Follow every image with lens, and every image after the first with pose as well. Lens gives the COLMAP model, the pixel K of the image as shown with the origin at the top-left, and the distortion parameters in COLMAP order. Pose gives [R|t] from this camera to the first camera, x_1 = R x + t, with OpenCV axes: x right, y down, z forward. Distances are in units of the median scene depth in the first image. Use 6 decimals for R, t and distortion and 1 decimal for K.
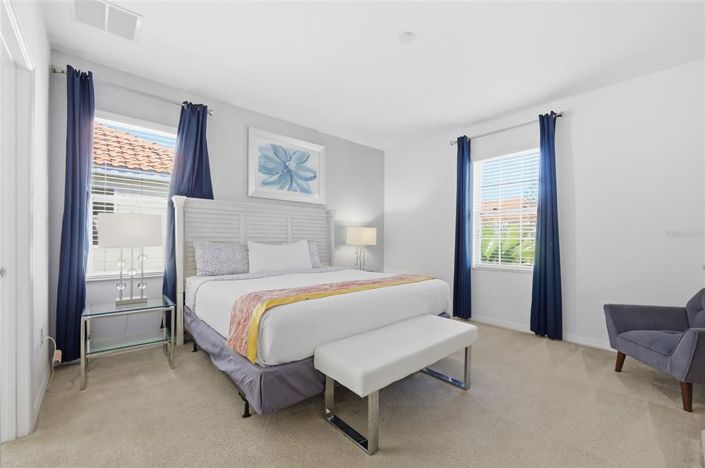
lens RADIAL K [[287.1, 0, 353.2], [0, 287.1, 237.3], [0, 0, 1]] dist [0.000307, -0.000169]
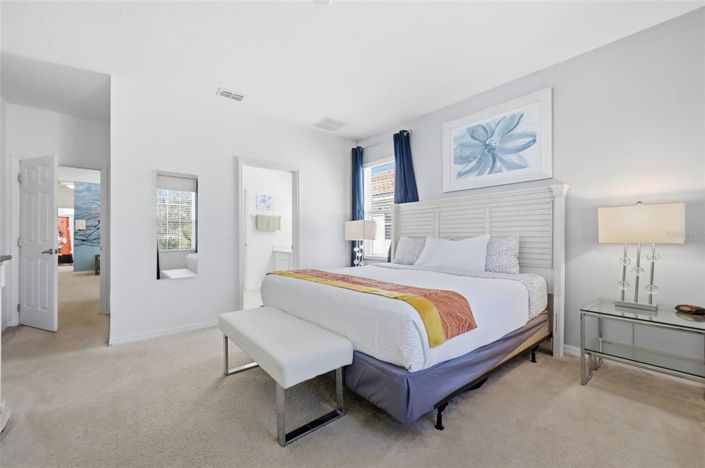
lens RADIAL K [[287.1, 0, 353.2], [0, 287.1, 237.3], [0, 0, 1]] dist [0.000307, -0.000169]
pose [[-0.032988, -0.002072, -0.999454, 0.609896], [0.007936, 0.999966, -0.002335, 0.016351], [0.999424, -0.008009, -0.032970, 0.646827]]
